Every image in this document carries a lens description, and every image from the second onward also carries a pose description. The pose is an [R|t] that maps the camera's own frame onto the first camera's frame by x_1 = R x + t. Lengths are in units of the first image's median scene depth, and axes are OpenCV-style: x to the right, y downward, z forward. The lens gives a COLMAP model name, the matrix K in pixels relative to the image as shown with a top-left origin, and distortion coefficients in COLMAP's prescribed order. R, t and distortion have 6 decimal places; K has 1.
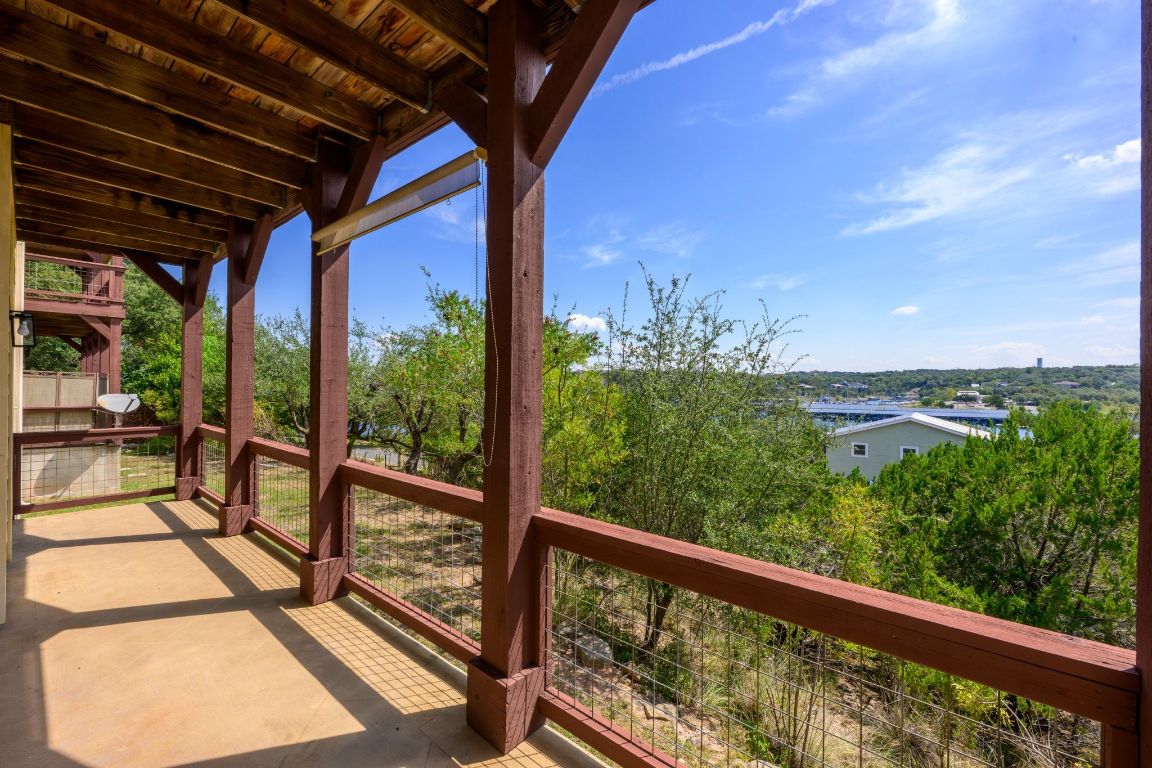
lens RADIAL K [[463.2, 0, 571.7], [0, 463.2, 387.8], [0, 0, 1]] dist [-0.002115, 0.001879]
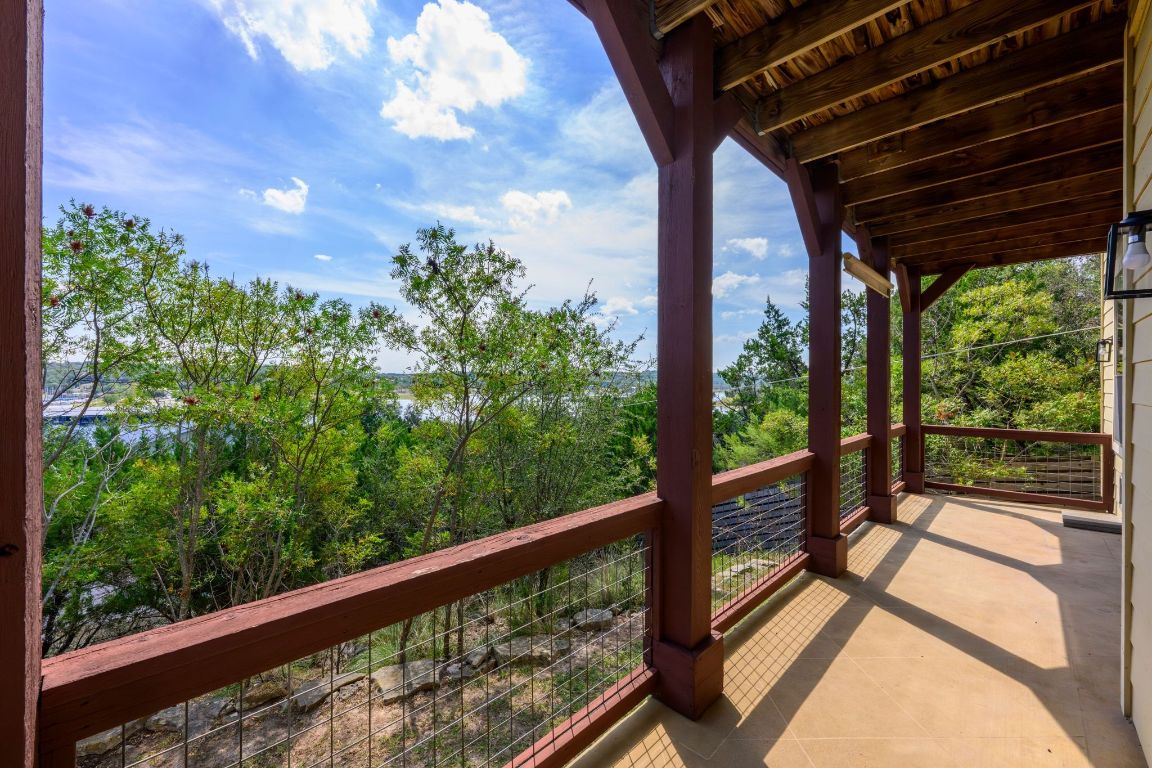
lens RADIAL K [[463.2, 0, 572.4], [0, 463.2, 384.7], [0, 0, 1]] dist [-0.002115, 0.001879]
pose [[0.074226, -0.002881, 0.997237, -1.863593], [0.000740, 0.999996, 0.002834, -0.011182], [-0.997241, 0.000527, 0.074228, 1.673053]]
